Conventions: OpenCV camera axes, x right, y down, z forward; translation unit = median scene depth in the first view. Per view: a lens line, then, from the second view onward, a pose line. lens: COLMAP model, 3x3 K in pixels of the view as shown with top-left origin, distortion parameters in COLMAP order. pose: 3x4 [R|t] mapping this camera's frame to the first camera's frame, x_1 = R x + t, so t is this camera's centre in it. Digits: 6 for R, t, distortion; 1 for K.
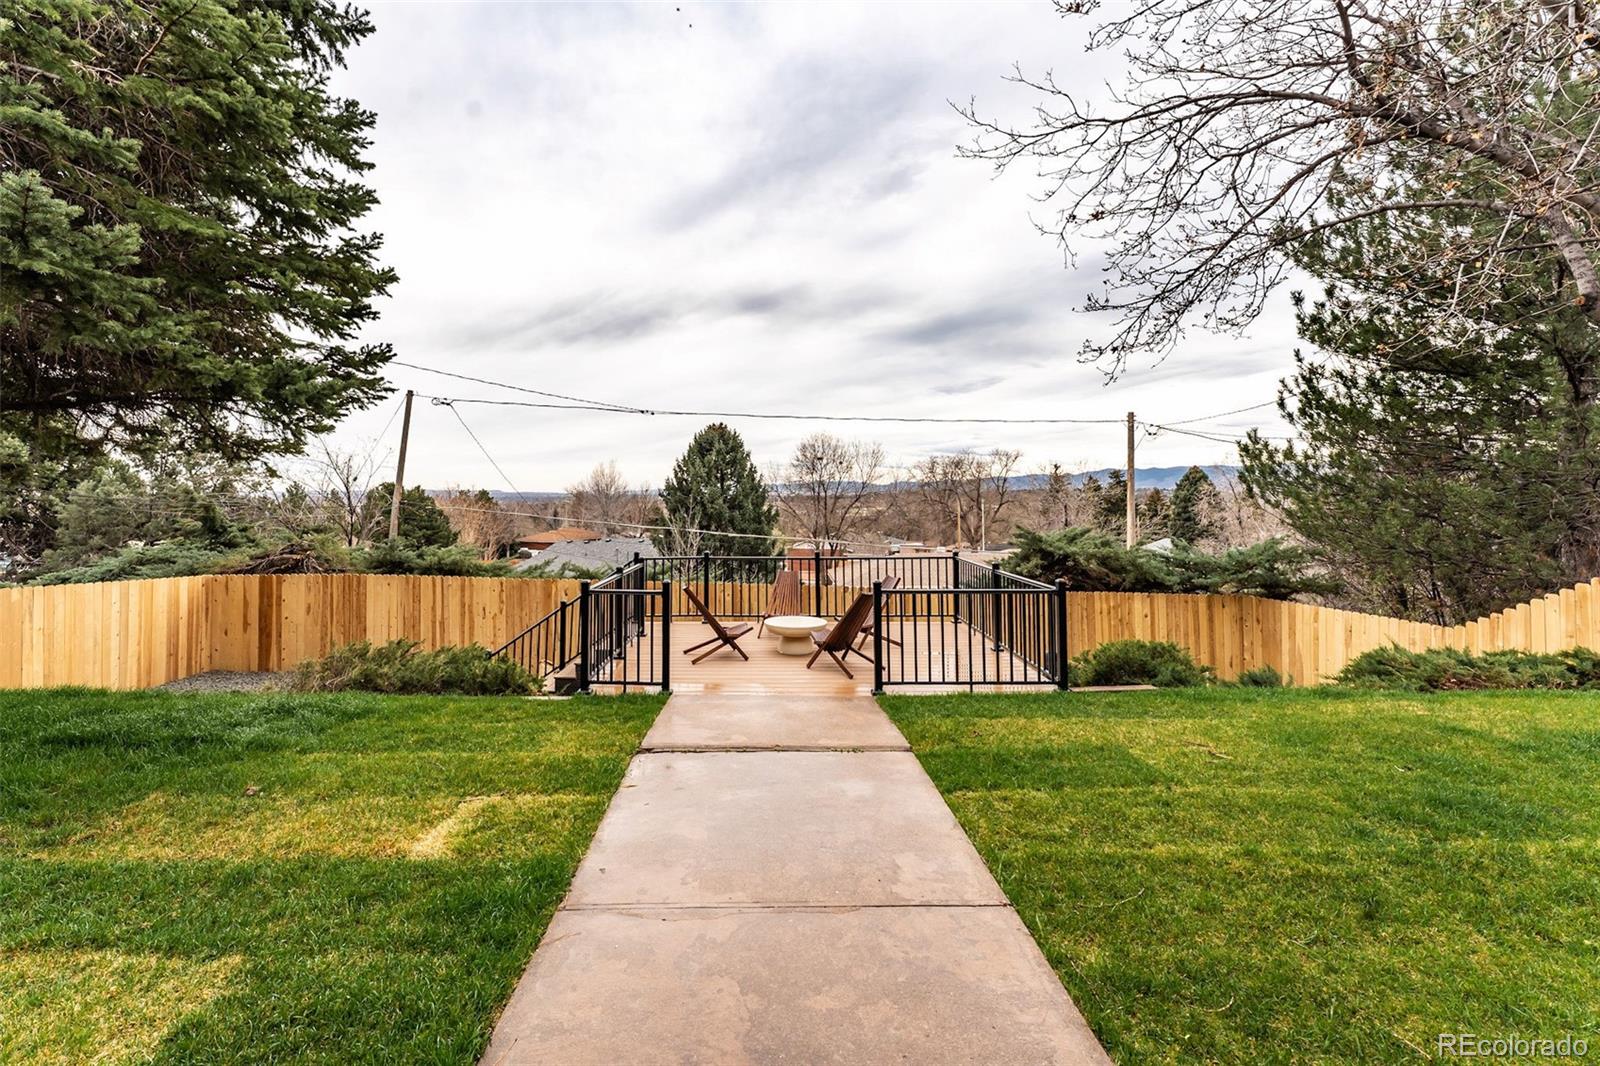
lens RADIAL K [[647.8, 0, 757.9], [0, 647.8, 474.4], [0, 0, 1]] dist [-0.000645, -0.000206]
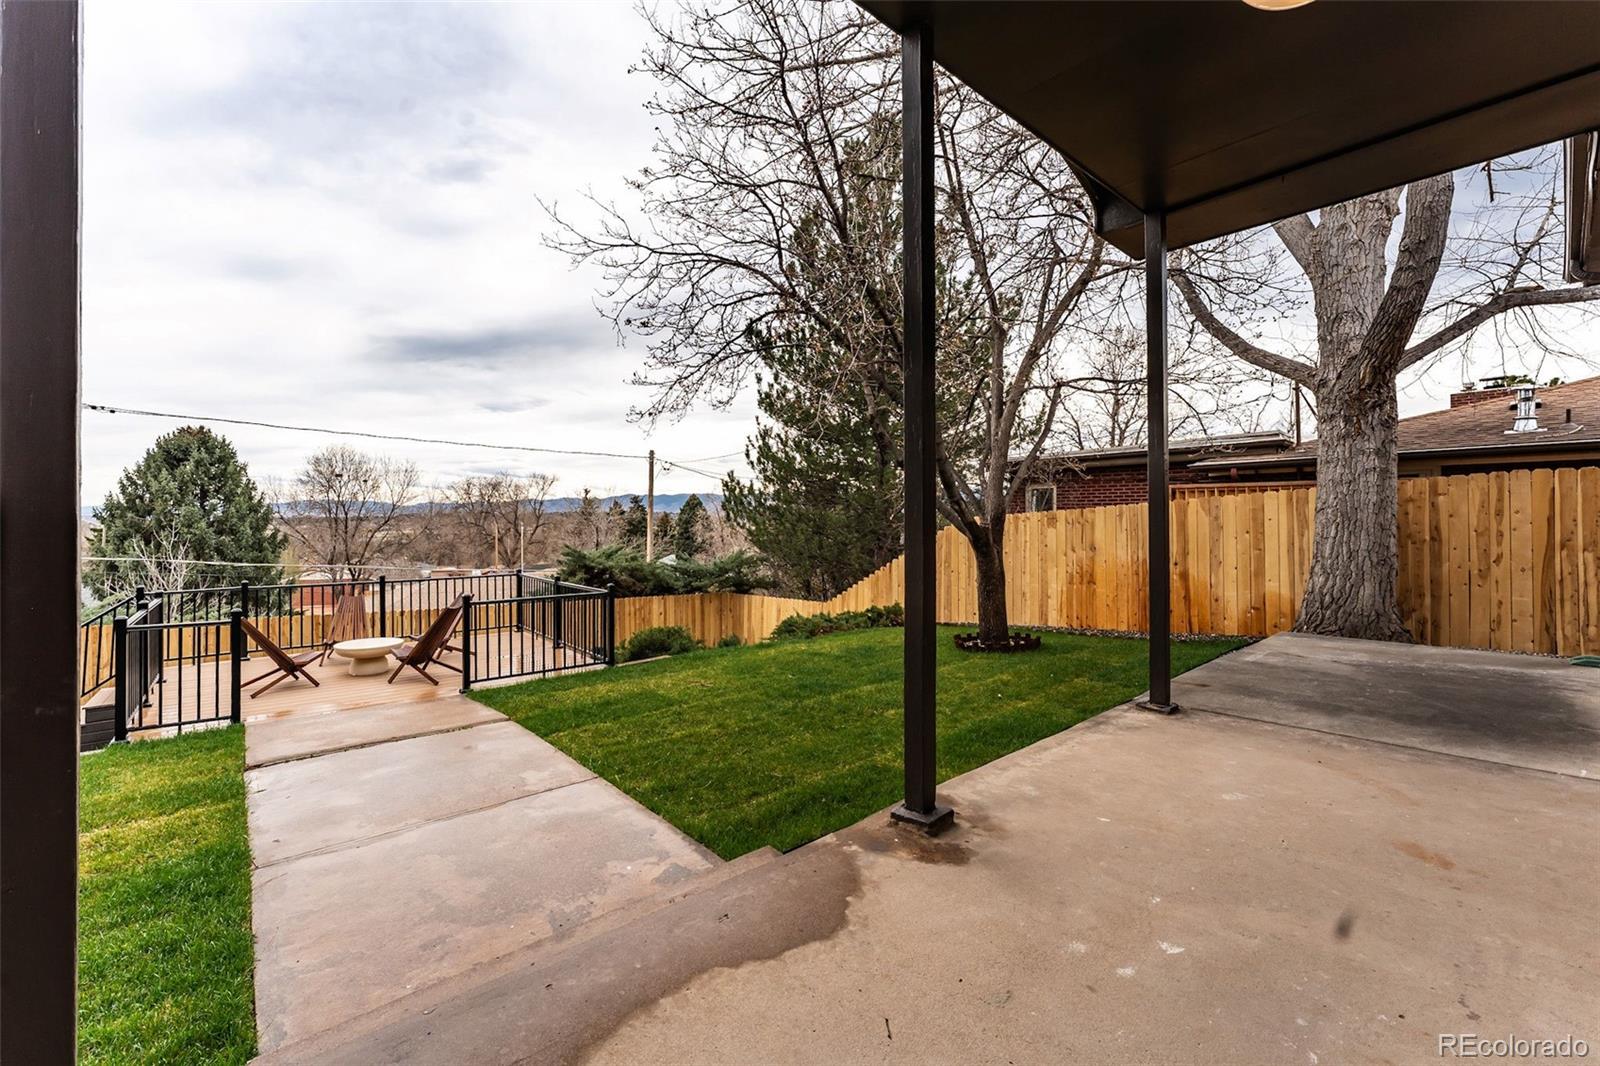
lens RADIAL K [[652.6, 0, 728.8], [0, 652.6, 511.7], [0, 0, 1]] dist [-0.001162, -0.000124]
pose [[0.796919, 0.008686, 0.604024, -0.093705], [-0.022929, 0.999611, 0.015877, -0.007504], [-0.603651, -0.026503, 0.796808, -0.129802]]
